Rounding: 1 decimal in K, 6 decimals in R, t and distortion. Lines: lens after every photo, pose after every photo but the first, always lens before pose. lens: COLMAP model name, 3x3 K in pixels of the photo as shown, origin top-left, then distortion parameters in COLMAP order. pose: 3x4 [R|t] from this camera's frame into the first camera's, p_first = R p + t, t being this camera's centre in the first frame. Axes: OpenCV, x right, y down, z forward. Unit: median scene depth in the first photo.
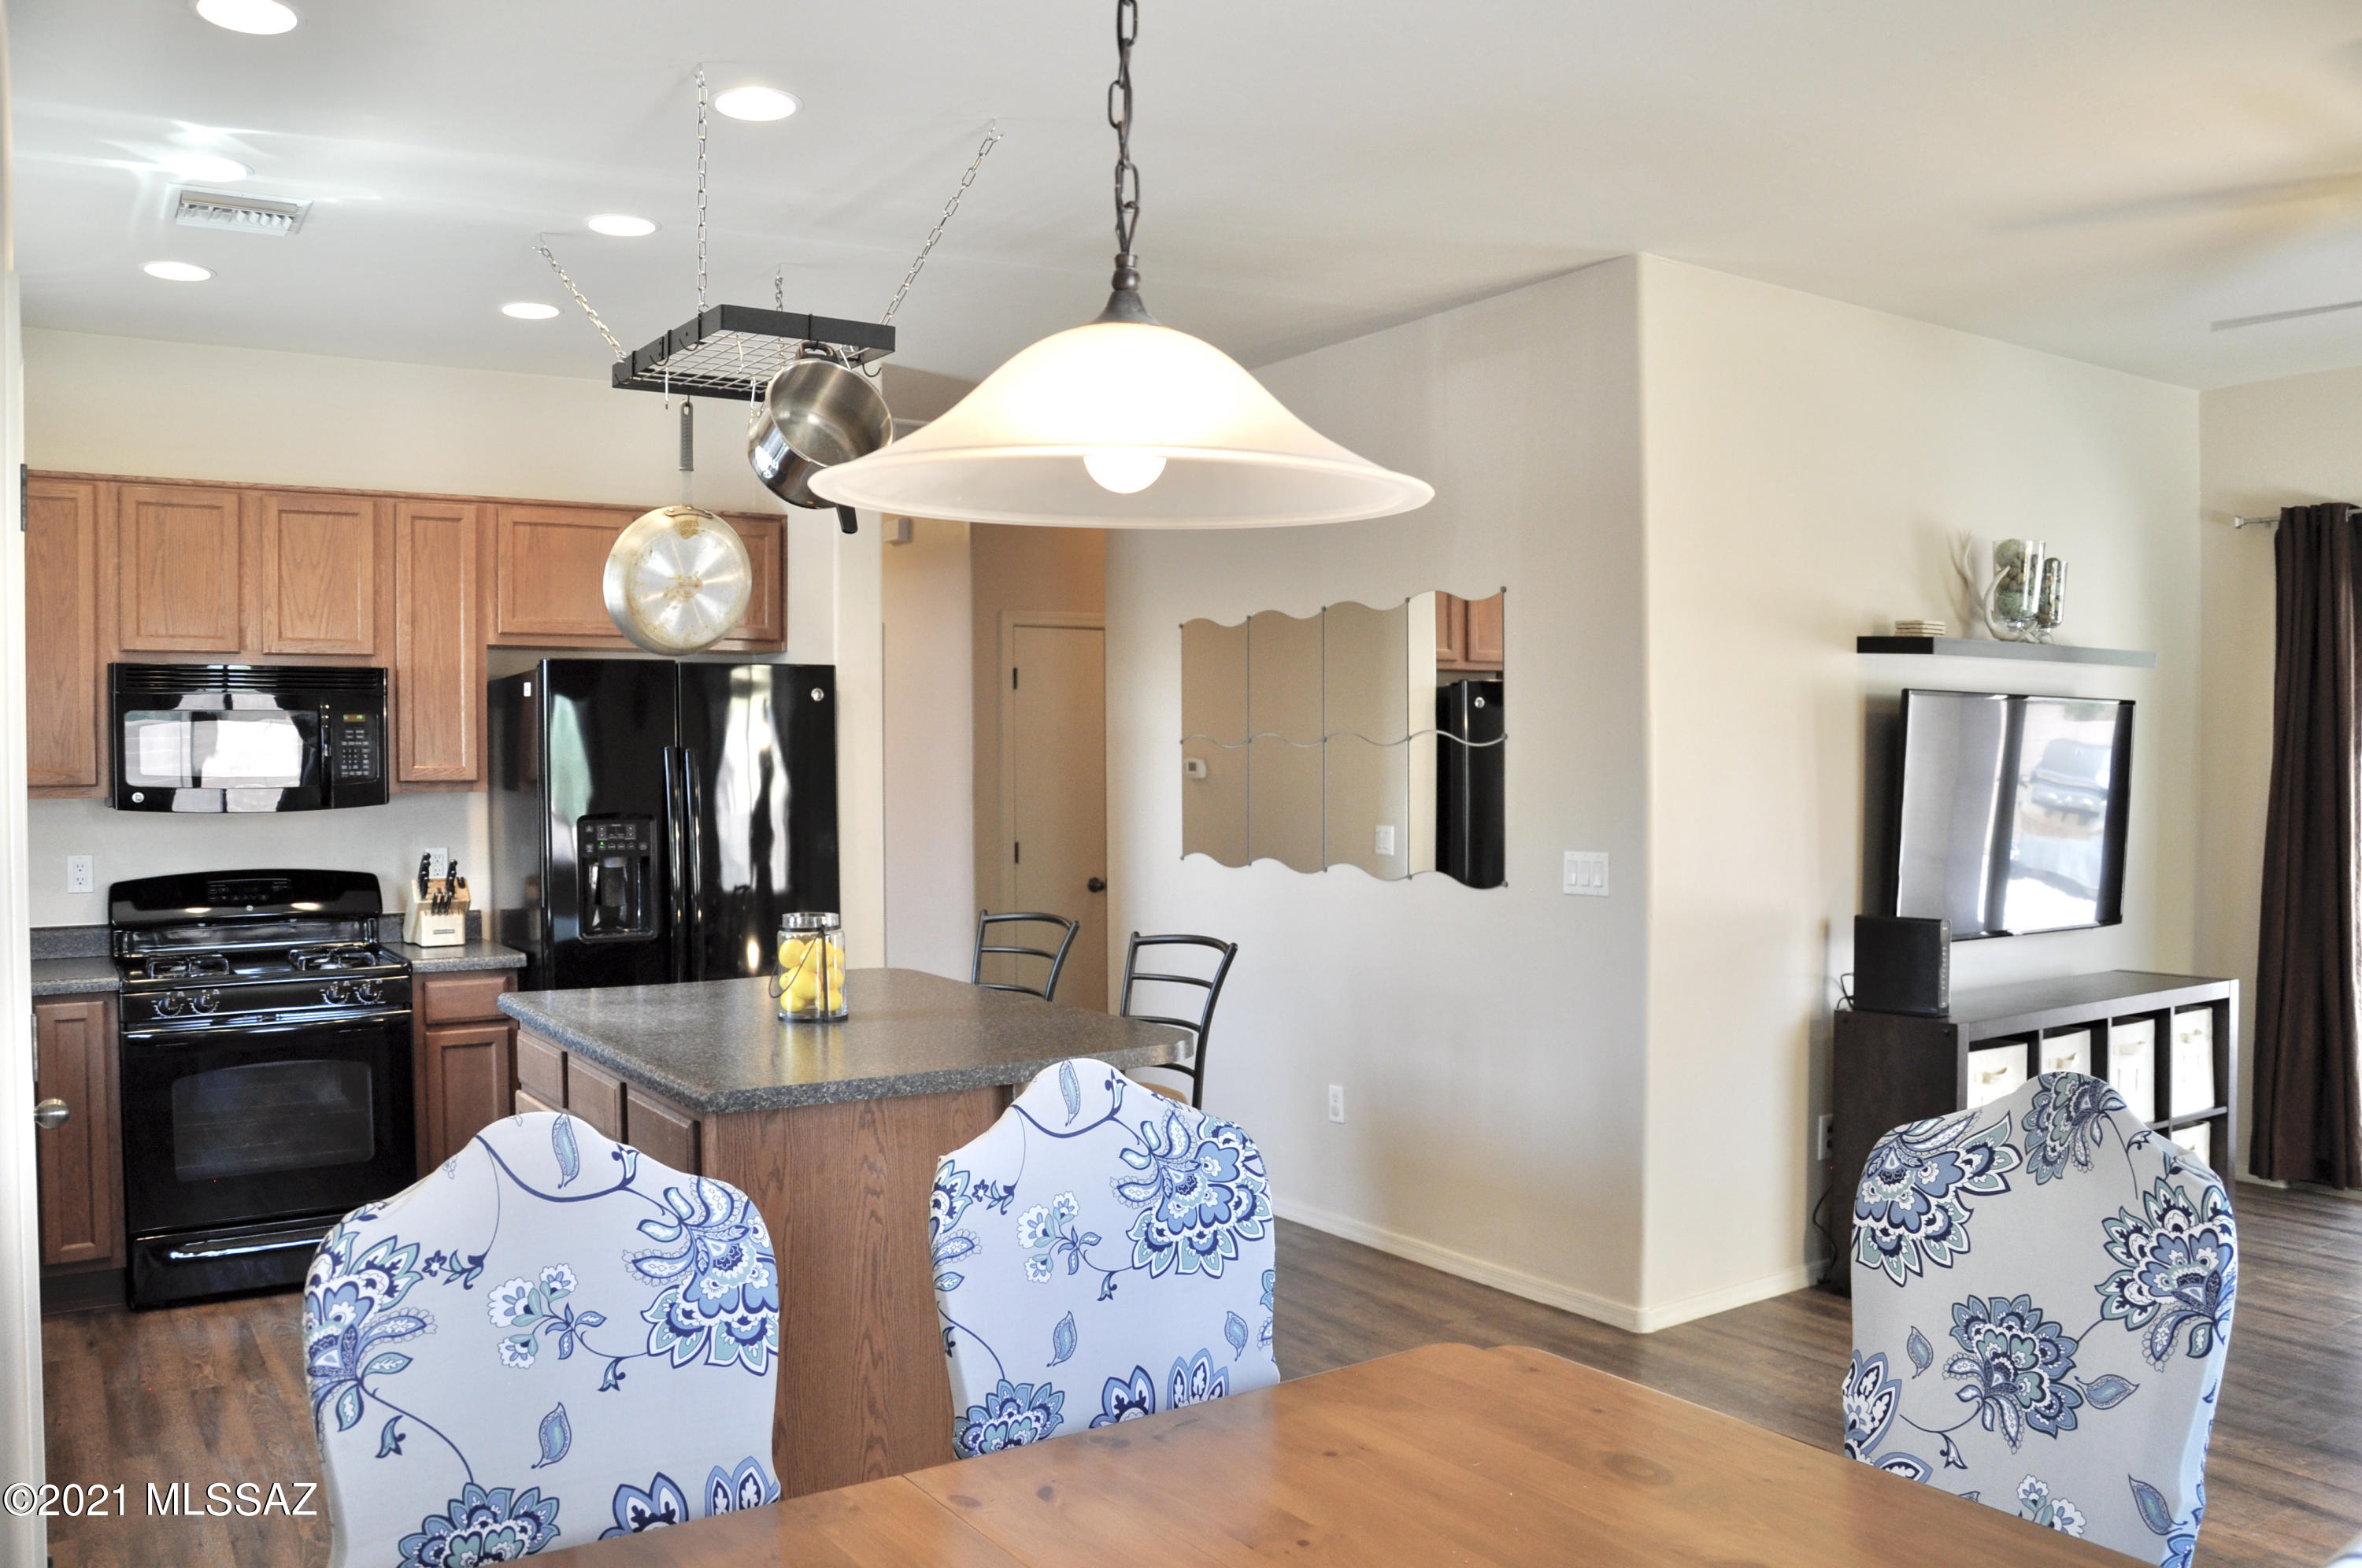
lens RADIAL K [[1830.7, 0, 1171.3], [0, 1830.7, 787.8], [0, 0, 1]] dist [-0.156500, 0.105427]
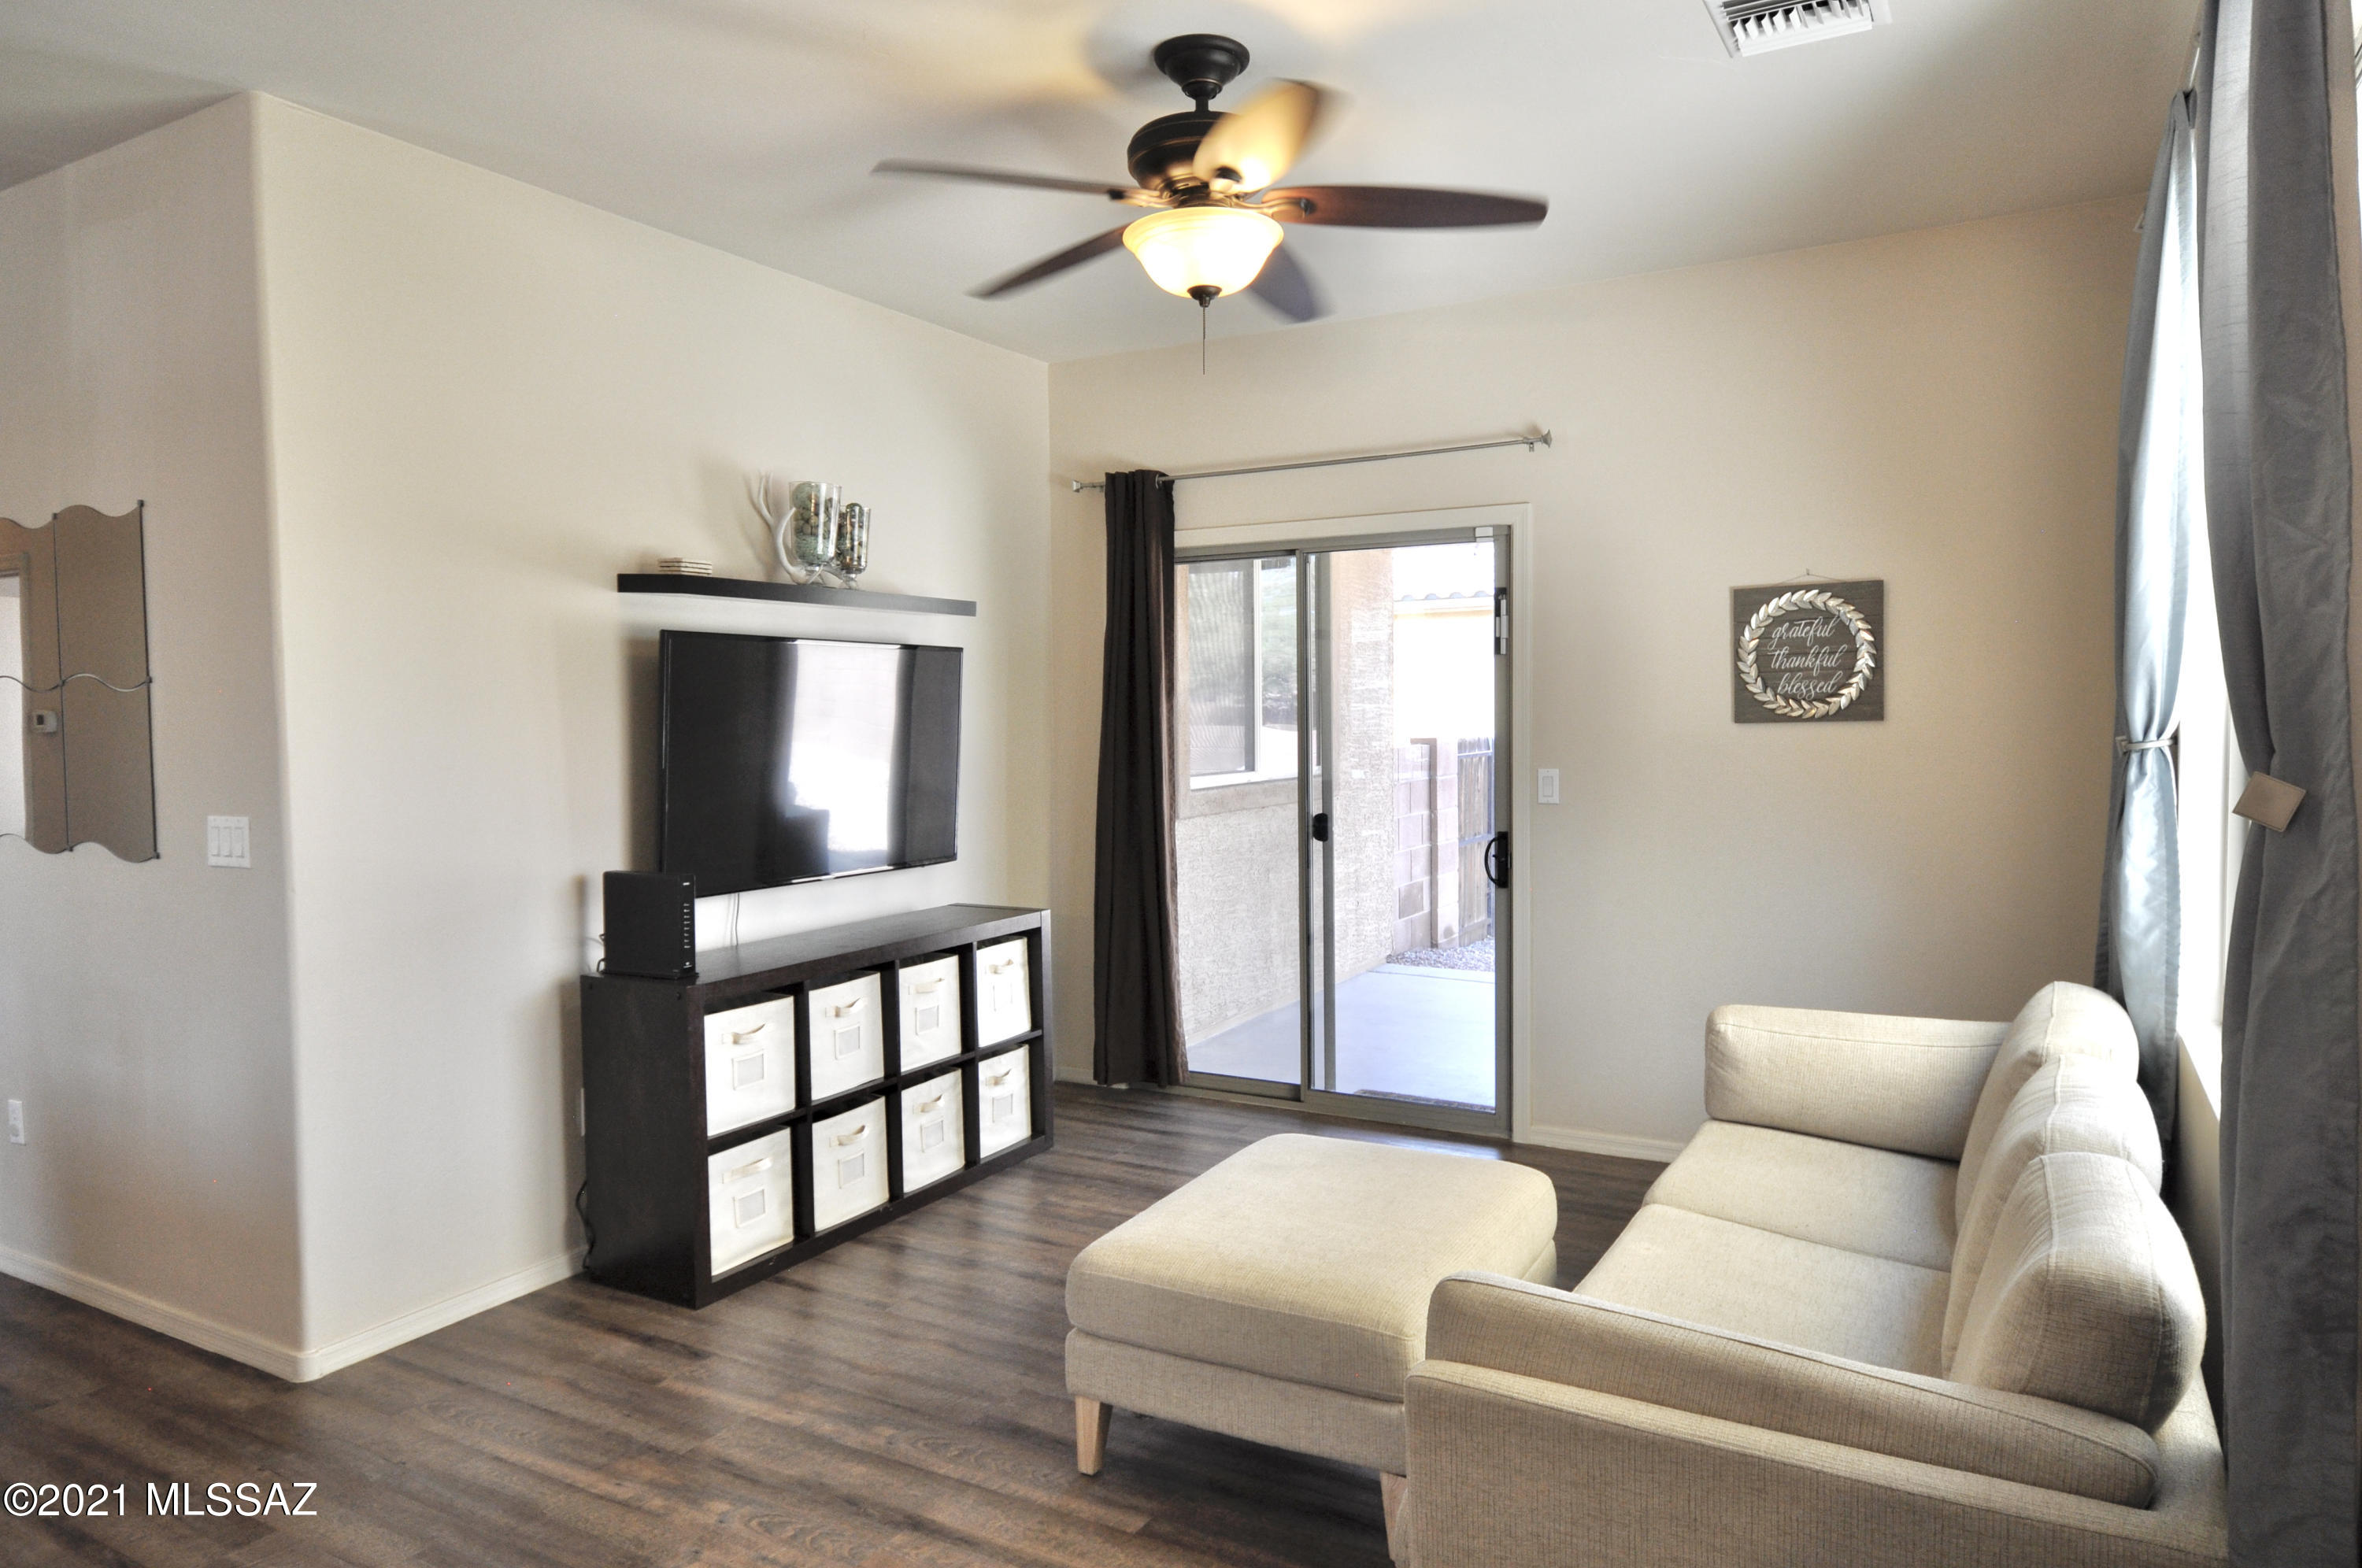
lens RADIAL K [[1467.1, 0, 1194.6], [0, 1467.1, 773.0], [0, 0, 1]] dist [0.013896, -0.010764]
pose [[0.888763, -0.025857, 0.457637, 0.288401], [0.013203, 0.999437, 0.030829, -0.000023], [-0.458177, -0.021357, 0.888604, 0.169055]]
